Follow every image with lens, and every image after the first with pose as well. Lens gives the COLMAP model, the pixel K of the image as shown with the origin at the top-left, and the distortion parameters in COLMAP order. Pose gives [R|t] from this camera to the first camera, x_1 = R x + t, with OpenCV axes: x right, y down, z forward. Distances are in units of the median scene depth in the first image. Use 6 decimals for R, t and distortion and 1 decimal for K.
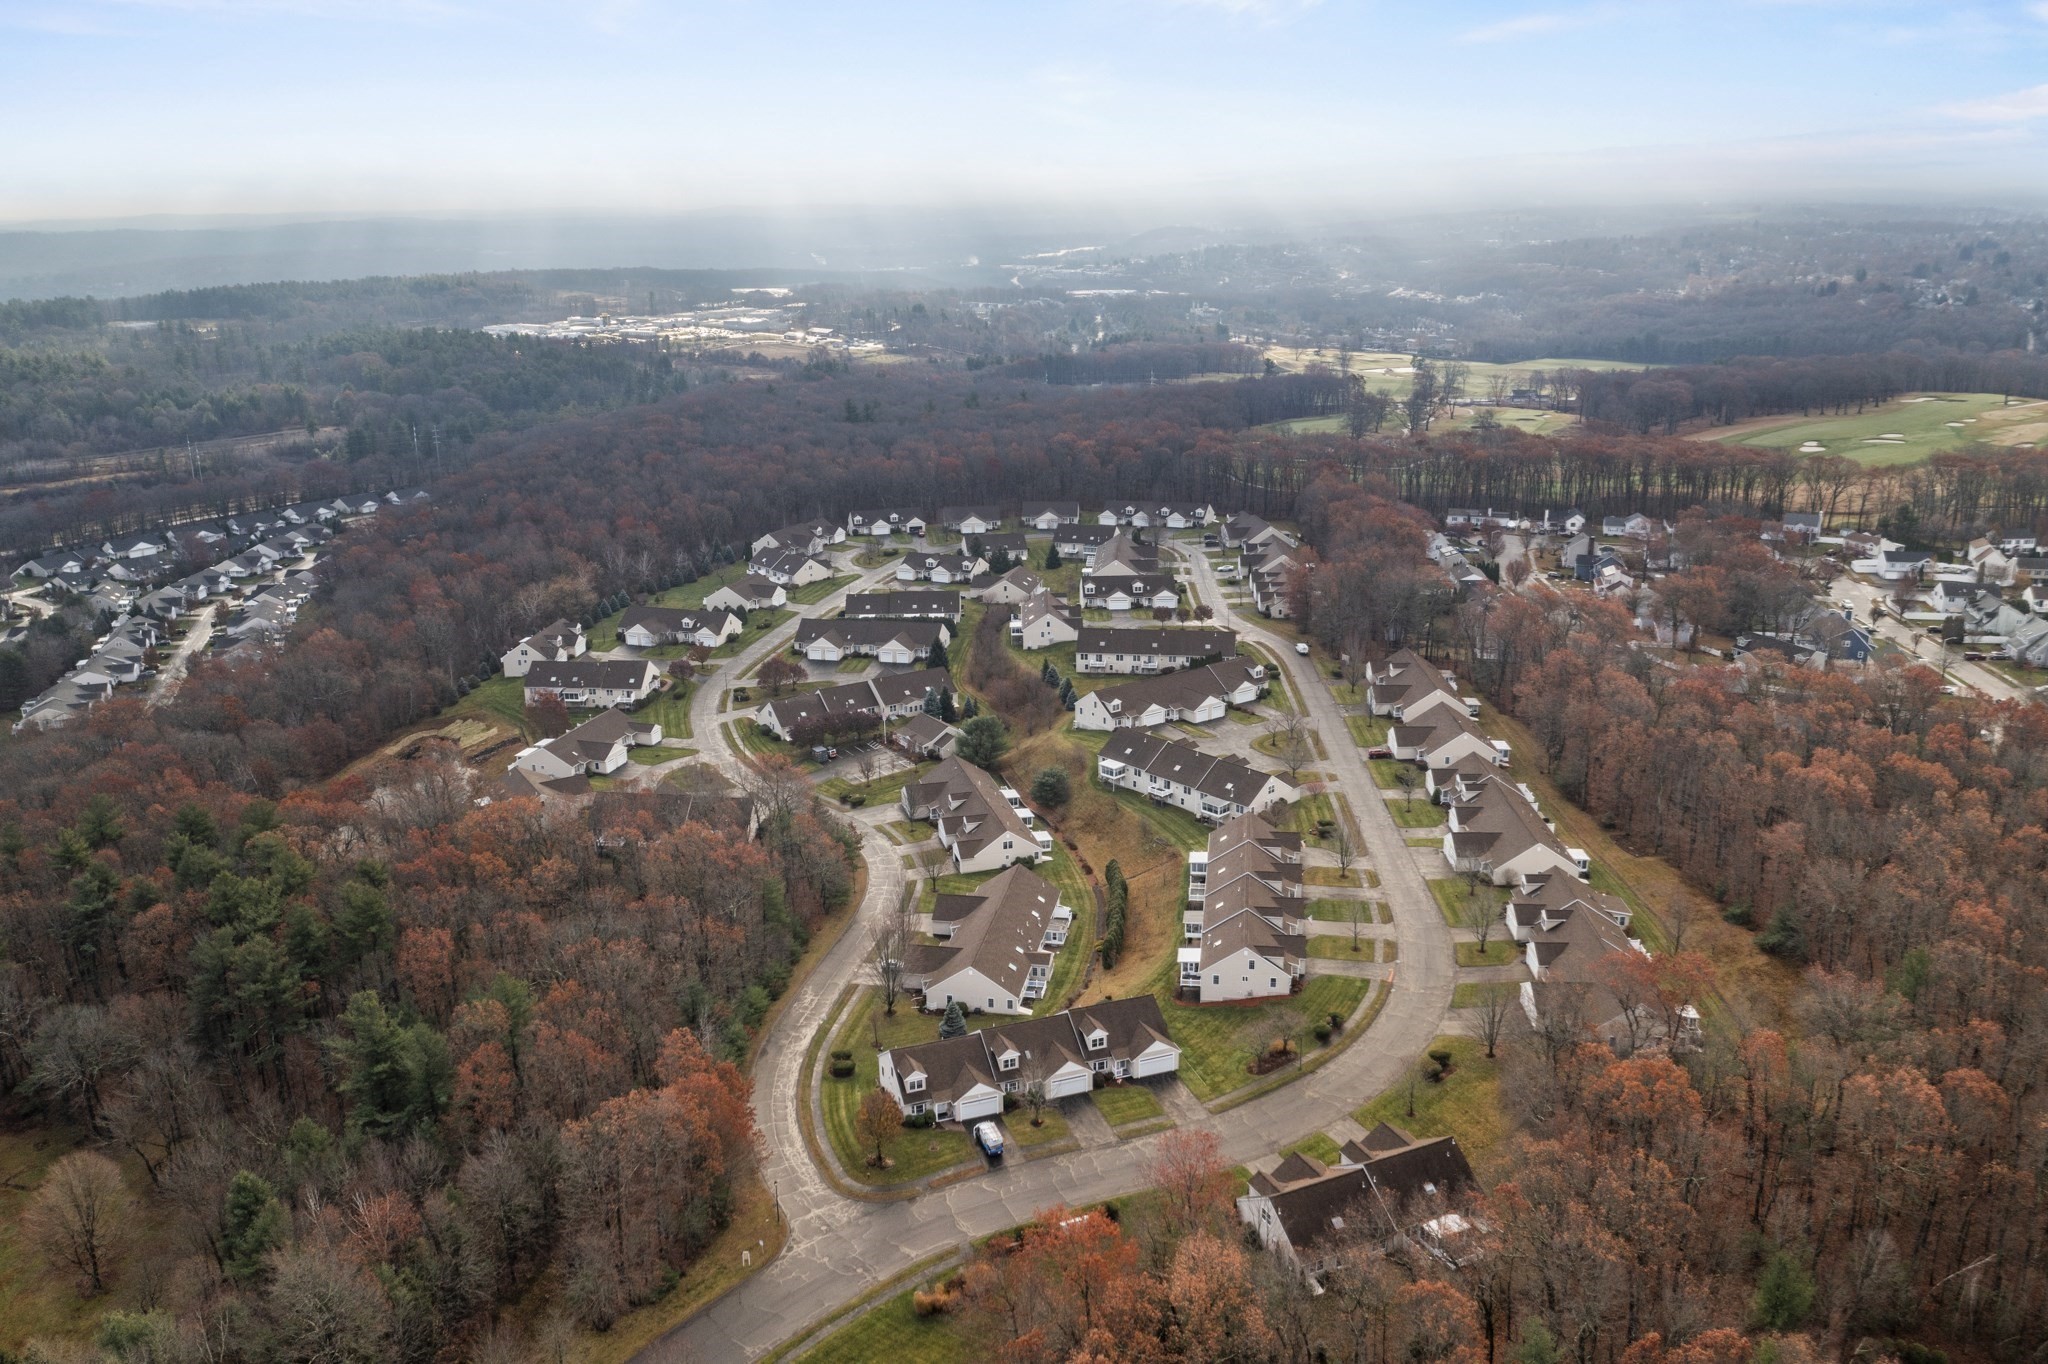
lens RADIAL K [[1601.2, 0, 1048.2], [0, 1601.2, 682.4], [0, 0, 1]] dist [-0.040272, 0.034764]
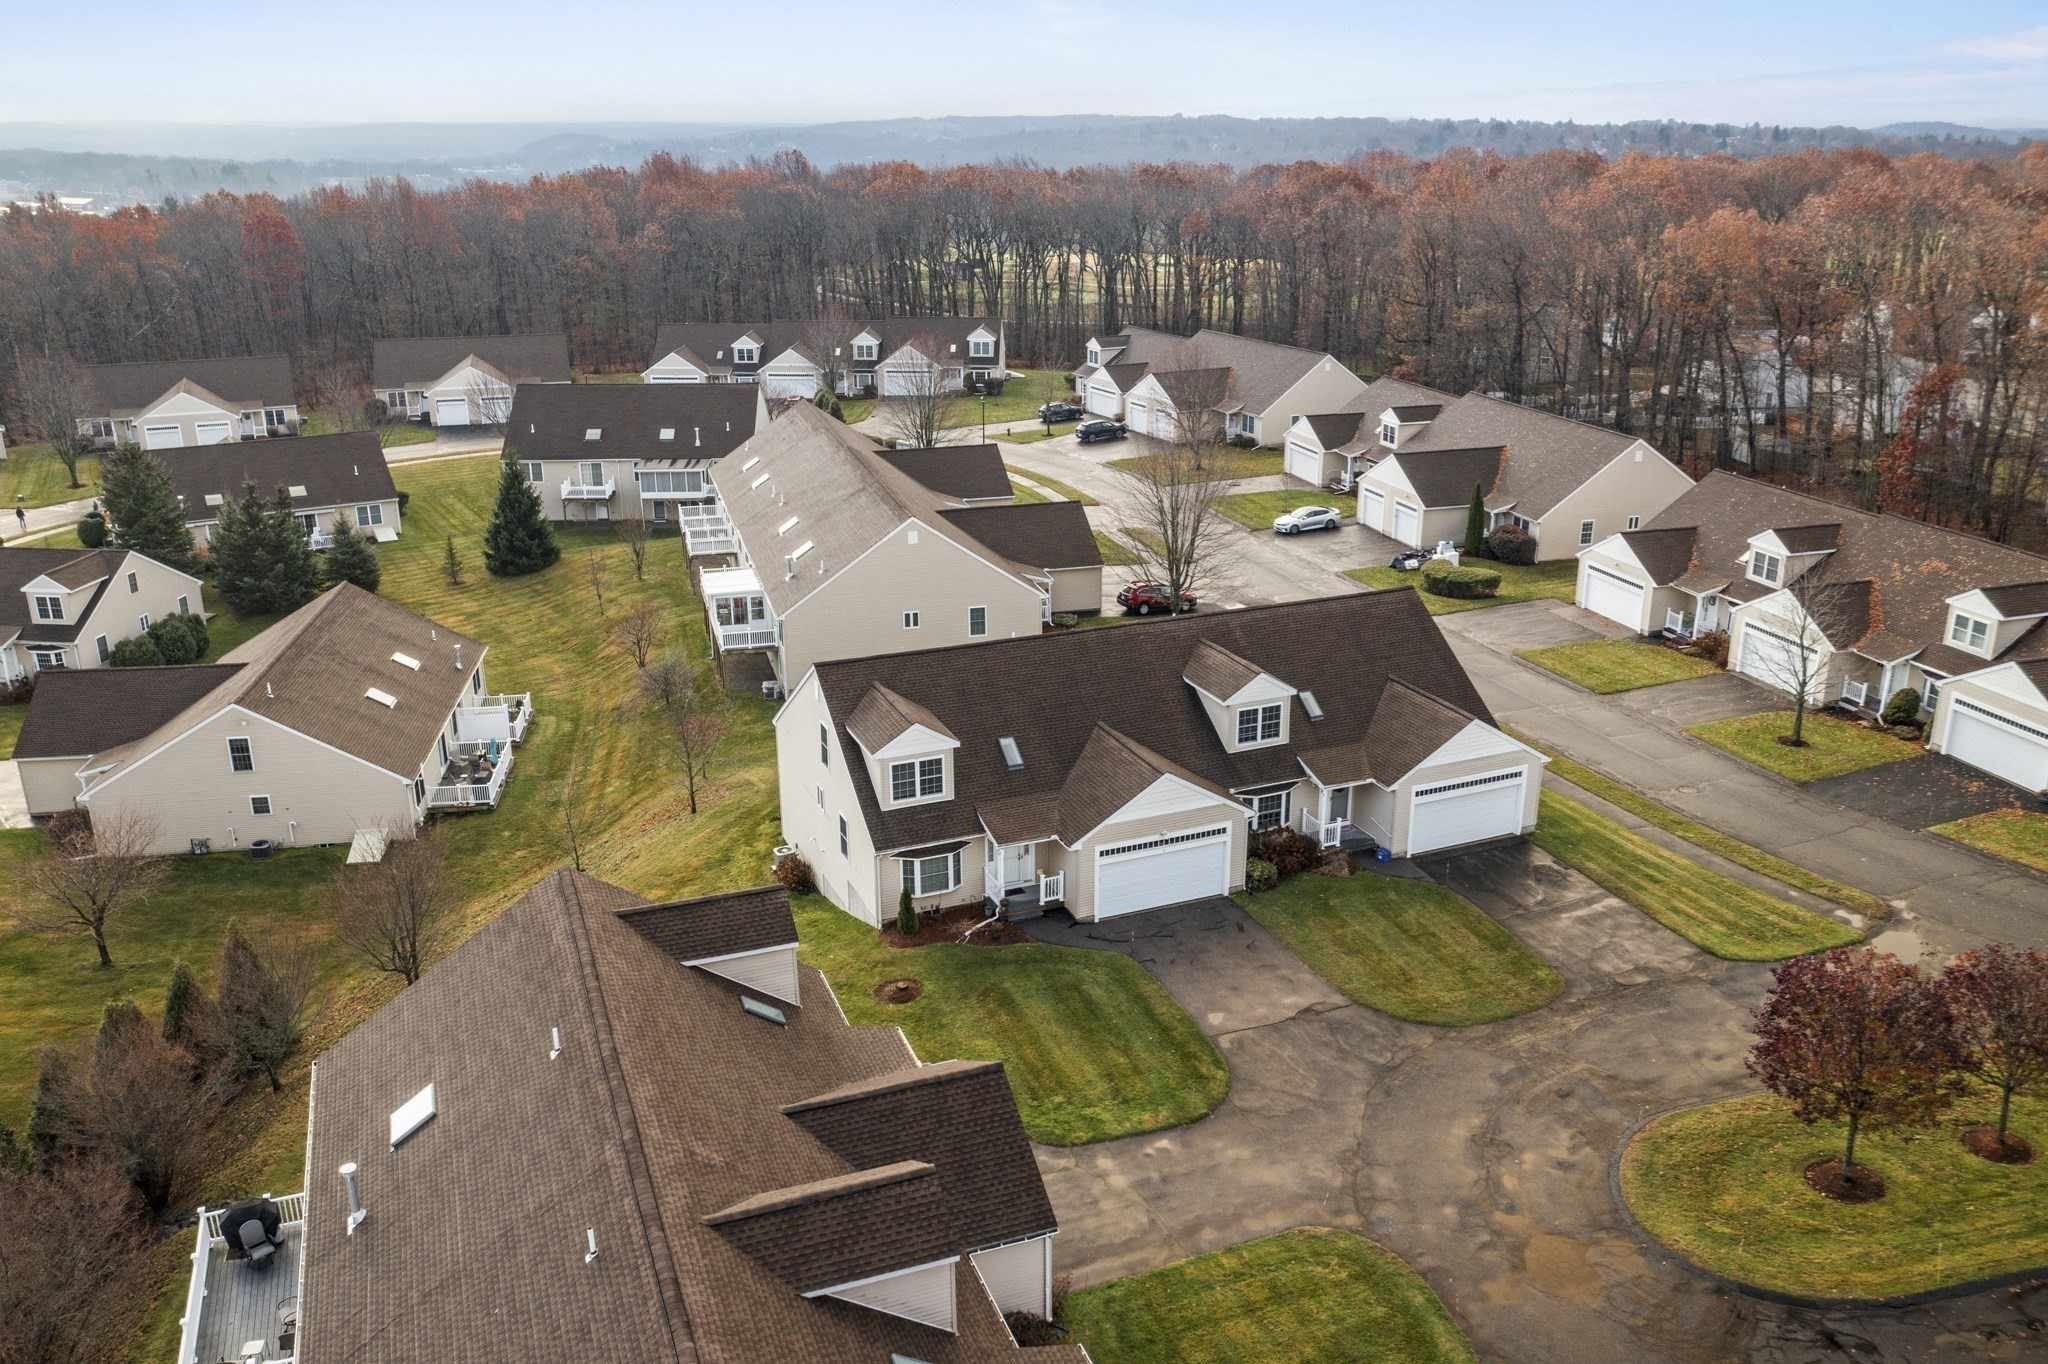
lens RADIAL K [[1601.2, 0, 1048.2], [0, 1601.2, 682.4], [0, 0, 1]] dist [-0.040272, 0.034764]
pose [[0.936482, -0.102103, 0.335523, -0.004572], [0.088737, 0.994537, 0.054975, -0.061126], [-0.339303, -0.021710, 0.940426, 0.759243]]
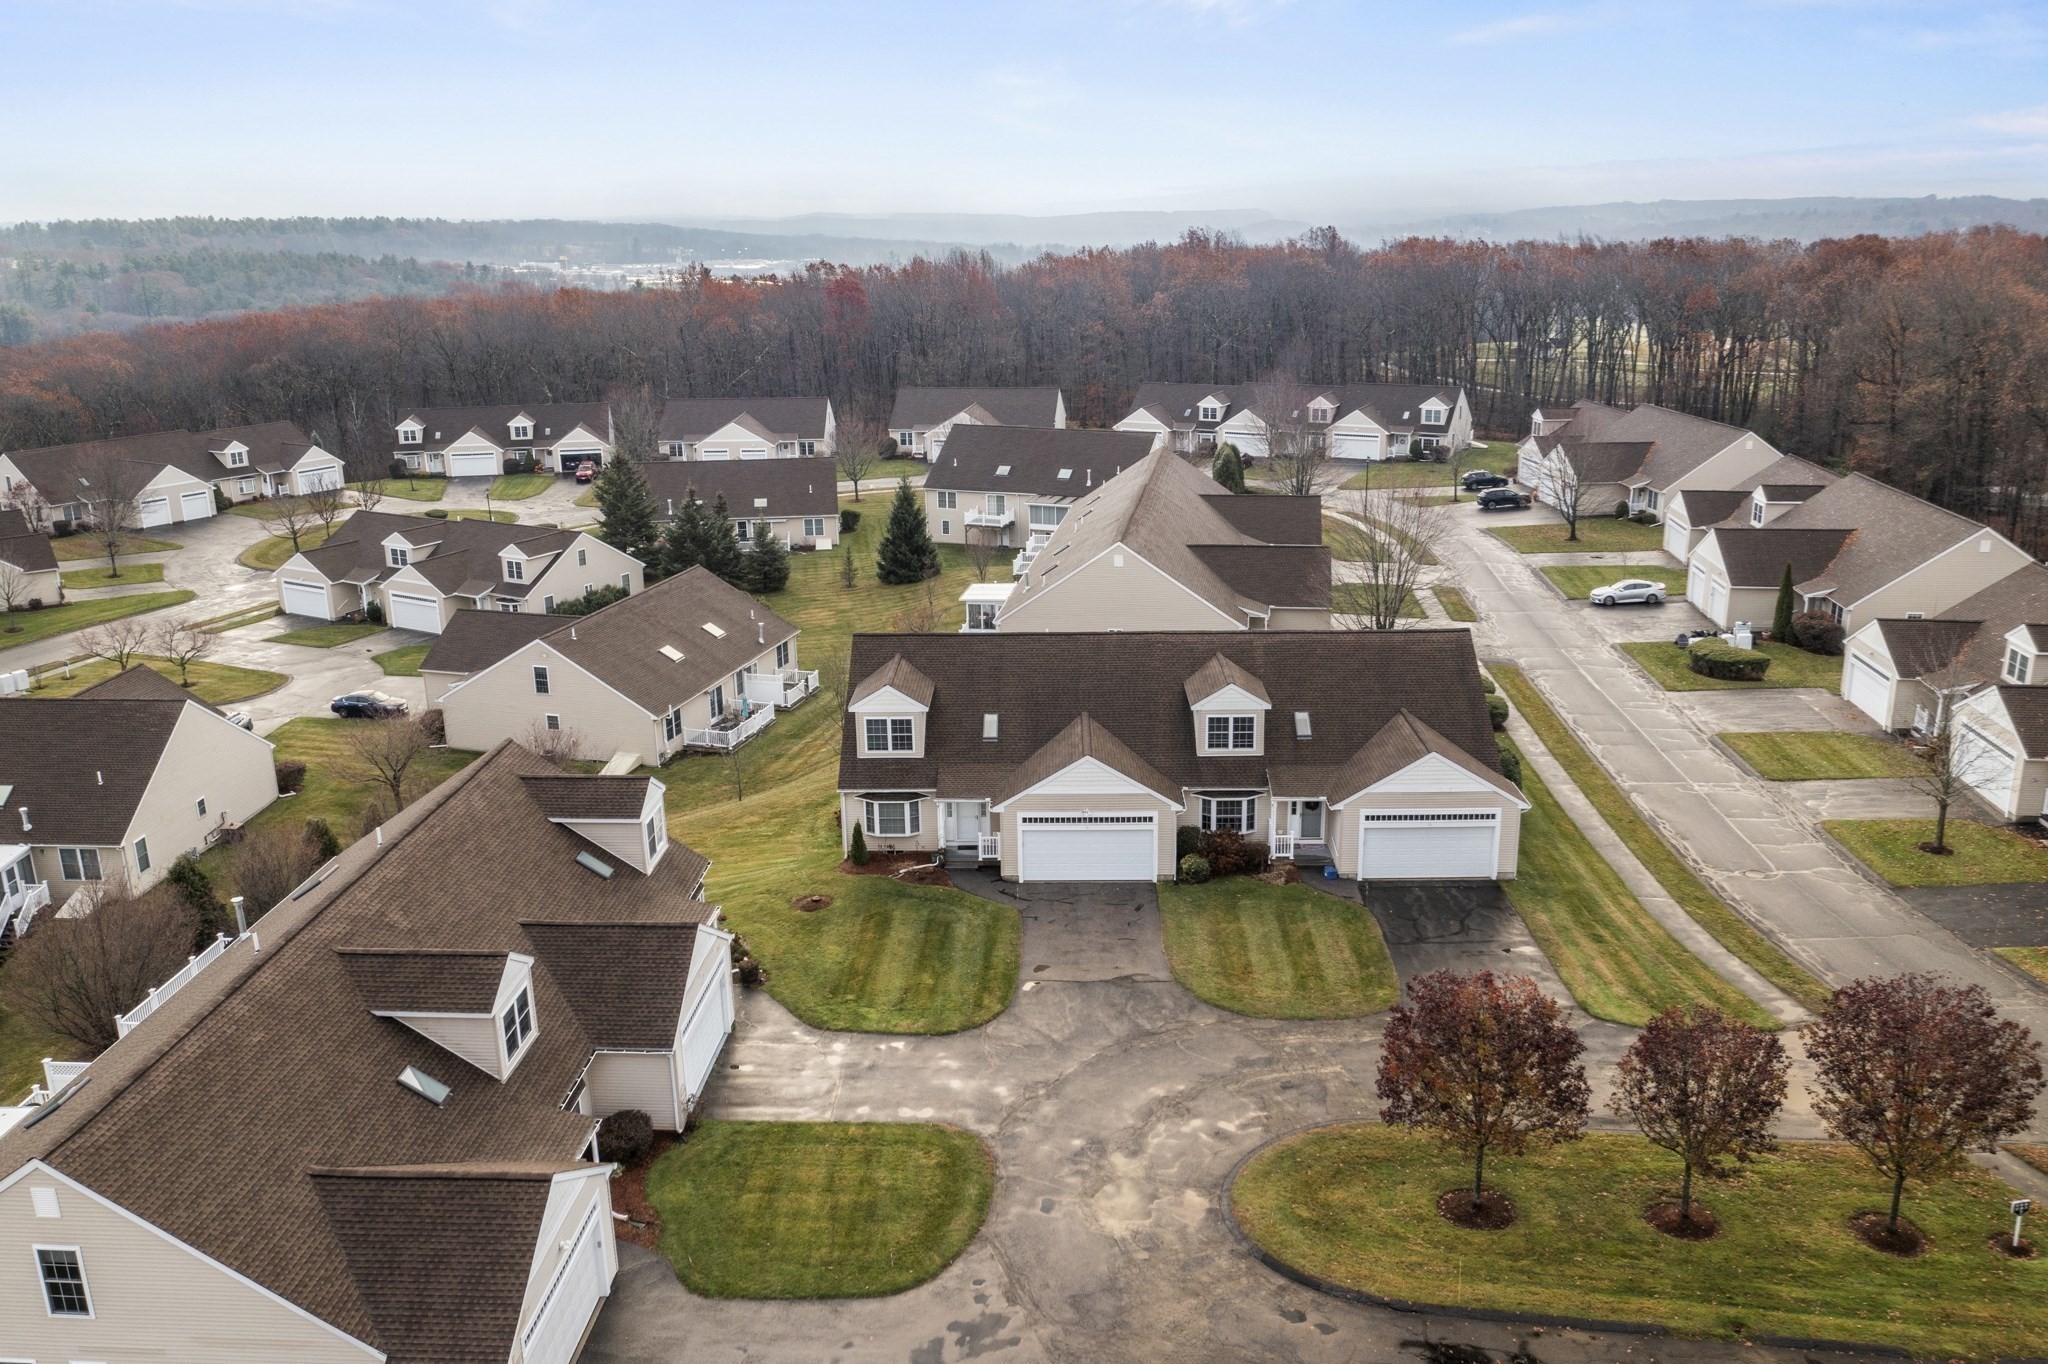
lens RADIAL K [[1601.2, 0, 1048.2], [0, 1601.2, 682.4], [0, 0, 1]] dist [-0.040272, 0.034764]
pose [[0.998075, 0.018676, -0.059132, 0.041783], [-0.019214, 0.999779, -0.008538, -0.052877], [0.058960, 0.009657, 0.998214, 0.739496]]
